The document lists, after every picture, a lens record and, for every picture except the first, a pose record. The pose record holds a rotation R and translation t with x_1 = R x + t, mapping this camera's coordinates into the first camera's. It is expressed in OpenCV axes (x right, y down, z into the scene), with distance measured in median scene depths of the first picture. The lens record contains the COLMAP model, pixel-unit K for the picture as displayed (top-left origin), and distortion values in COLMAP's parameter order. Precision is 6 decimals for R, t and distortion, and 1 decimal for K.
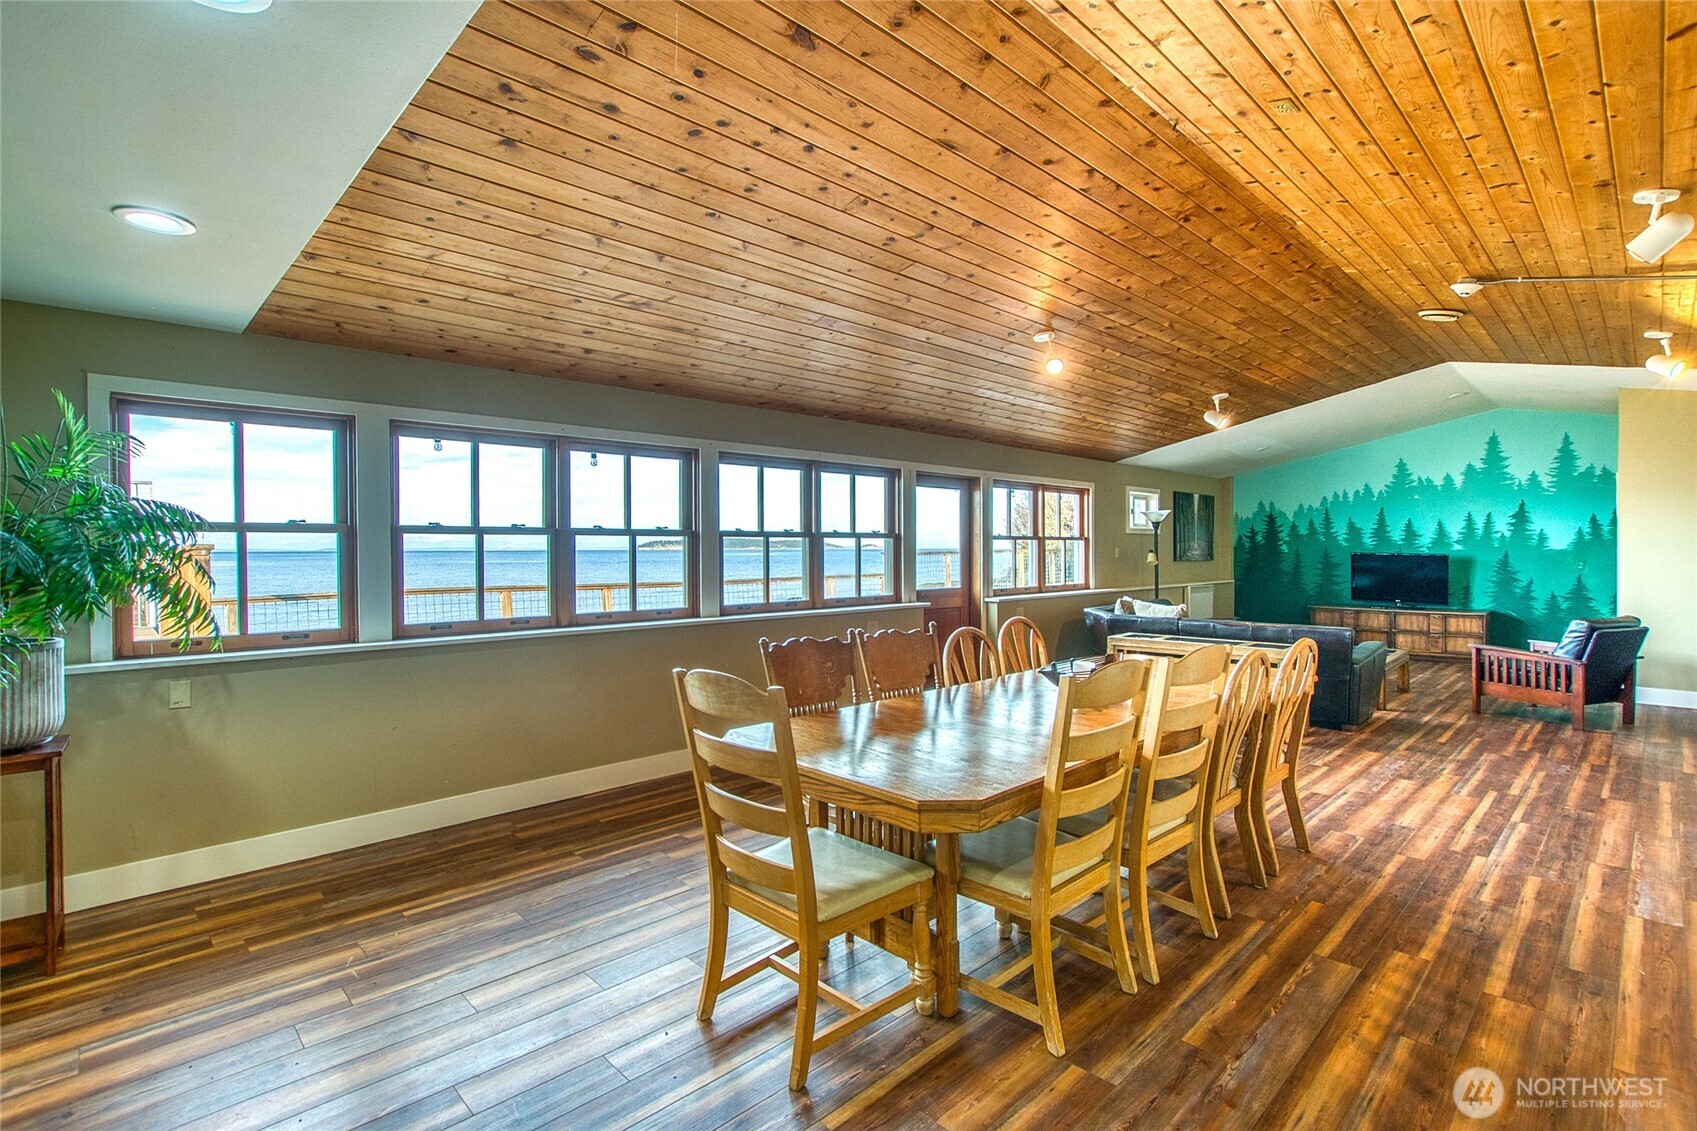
lens RADIAL K [[792.4, 0, 837.4], [0, 792.4, 563.4], [0, 0, 1]] dist [-0.020121, 0.003173]
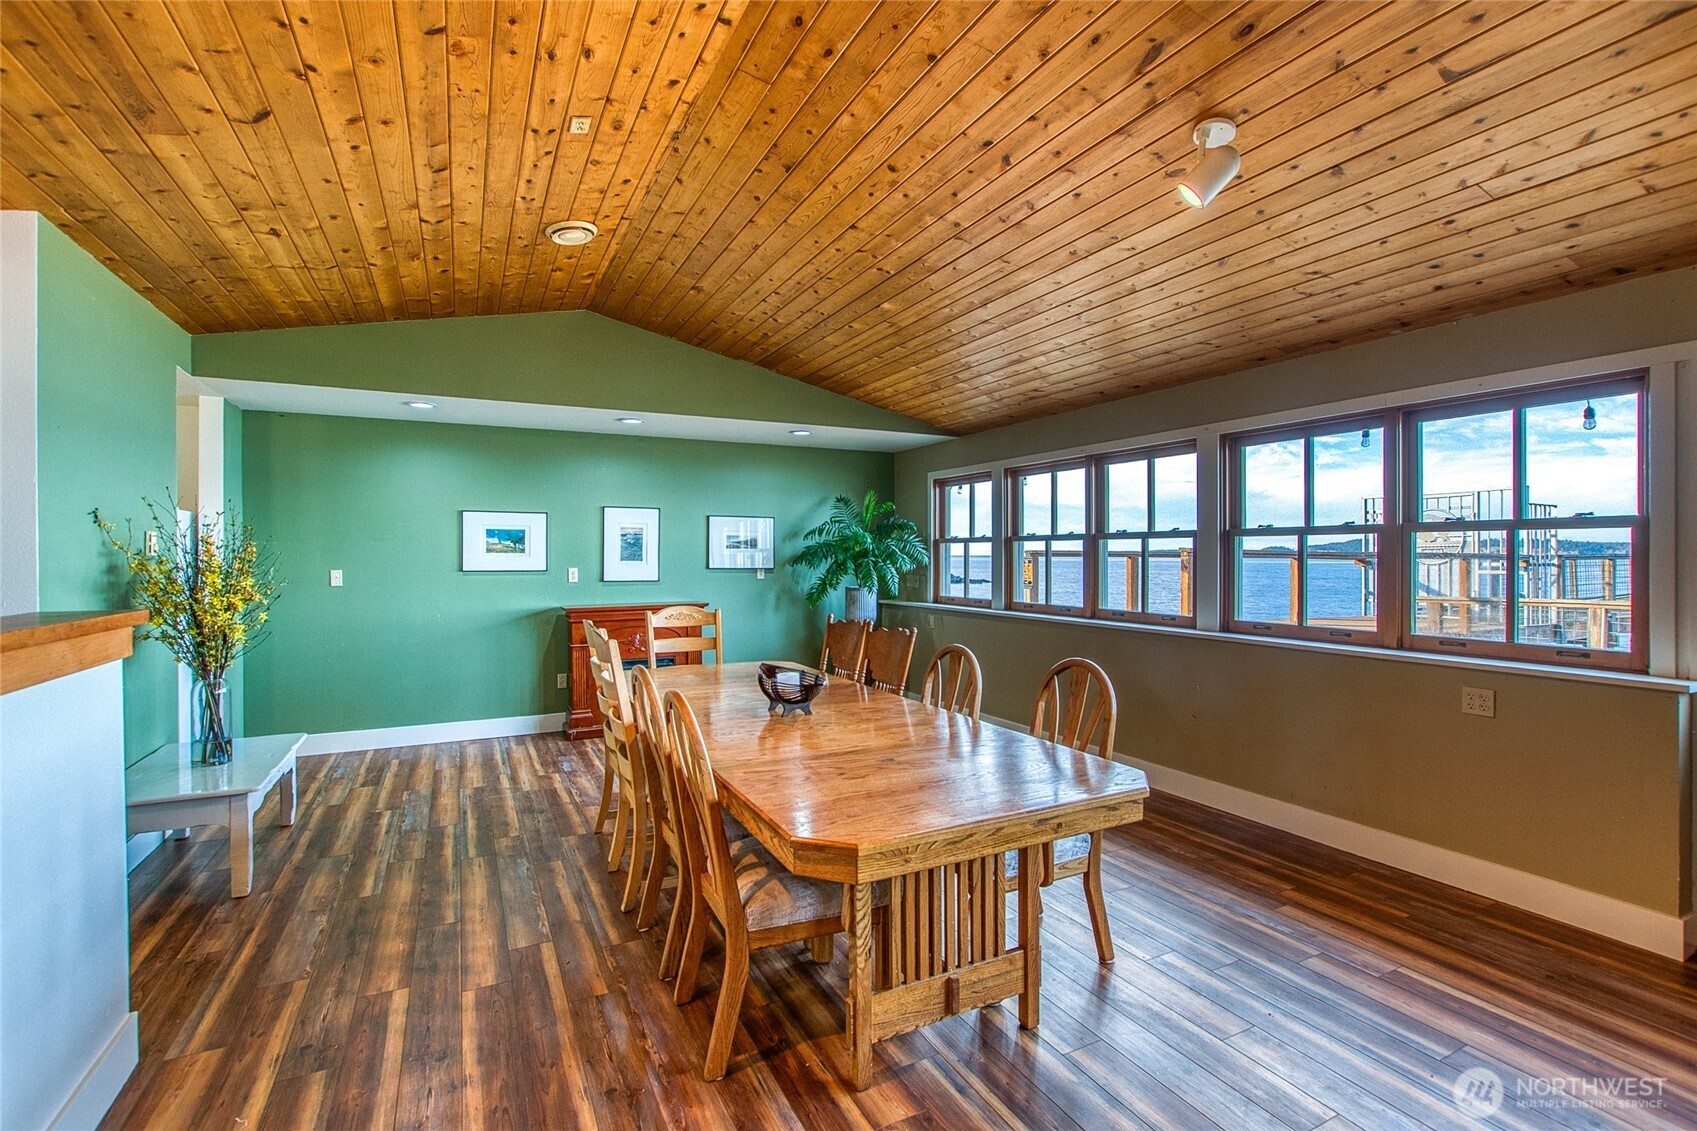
lens RADIAL K [[792.4, 0, 885.6], [0, 792.4, 561.1], [0, 0, 1]] dist [-0.020121, 0.003173]
pose [[-0.267455, 0.012337, -0.963491, 1.362020], [0.003163, 0.999924, 0.011926, -0.029226], [0.963565, 0.000142, -0.267473, 1.553456]]
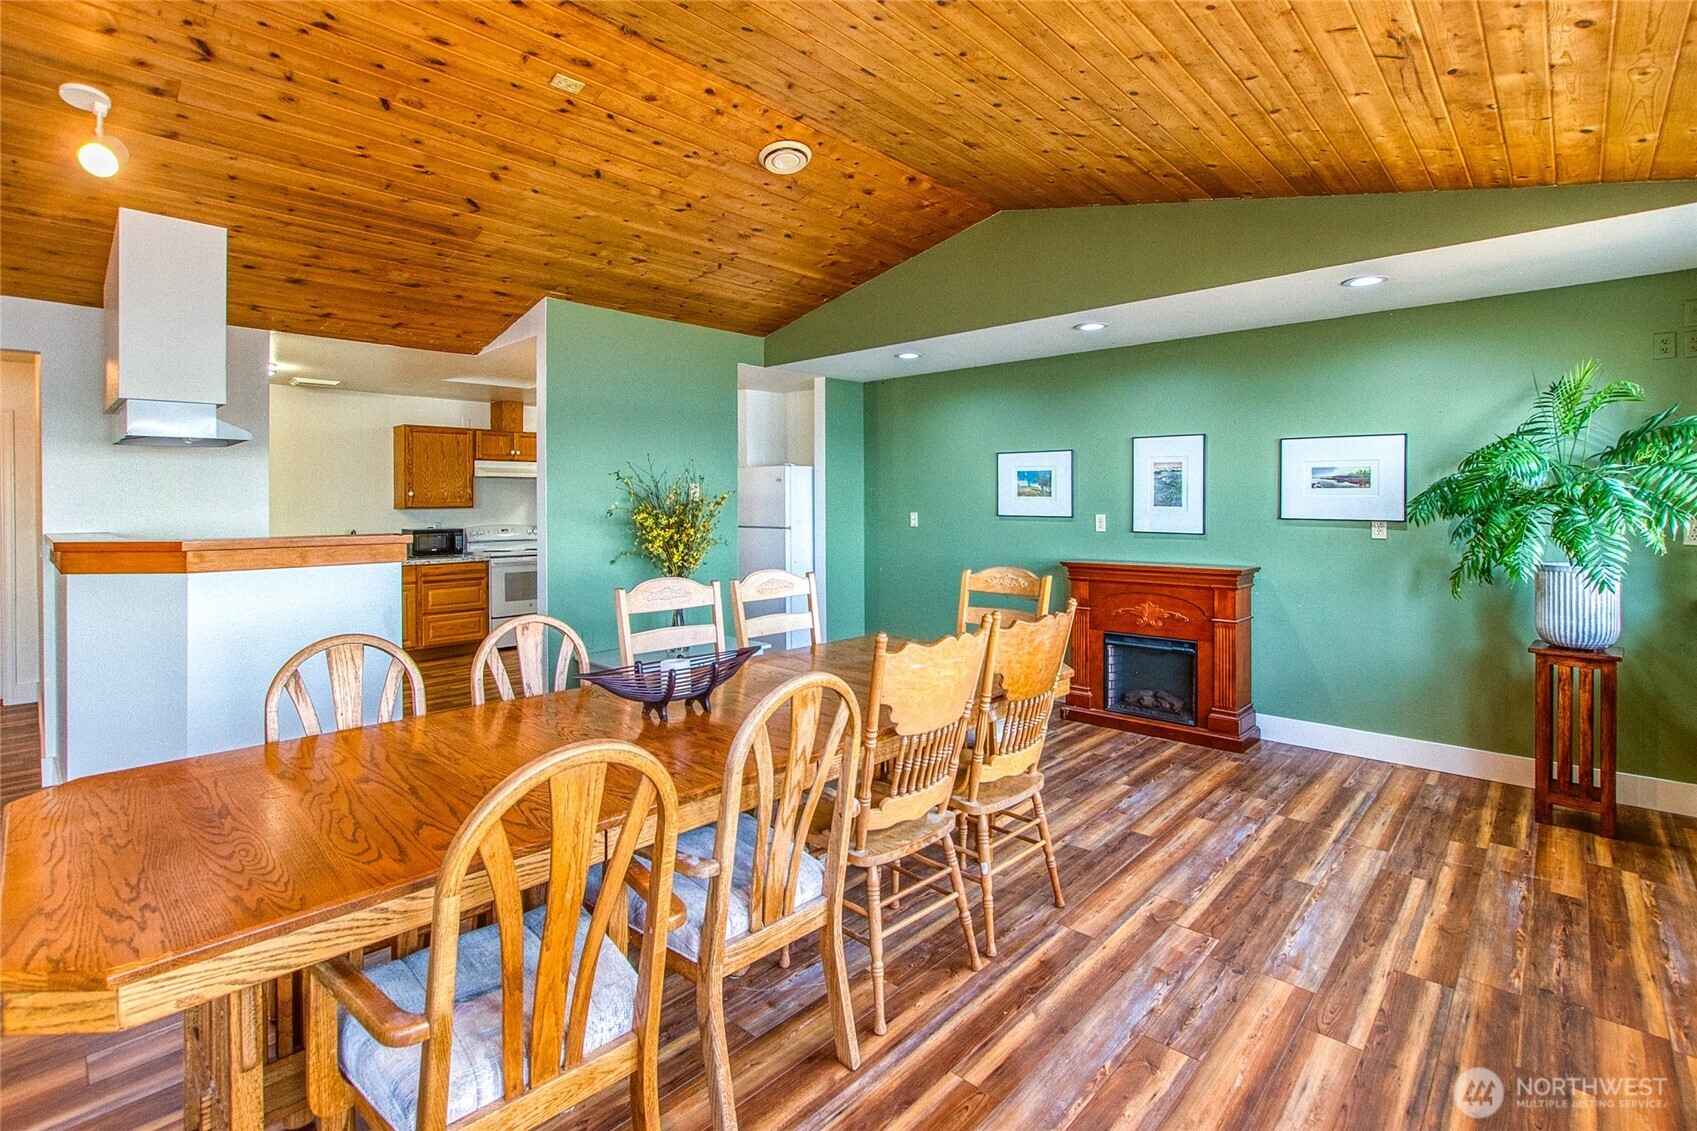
lens RADIAL K [[792.4, 0, 877.2], [0, 792.4, 502.5], [0, 0, 1]] dist [-0.020121, 0.003173]
pose [[-0.998342, 0.002961, -0.057480, 0.163568], [0.002937, 0.999996, 0.000504, -0.017191], [0.057481, 0.000334, -0.998347, 1.909830]]
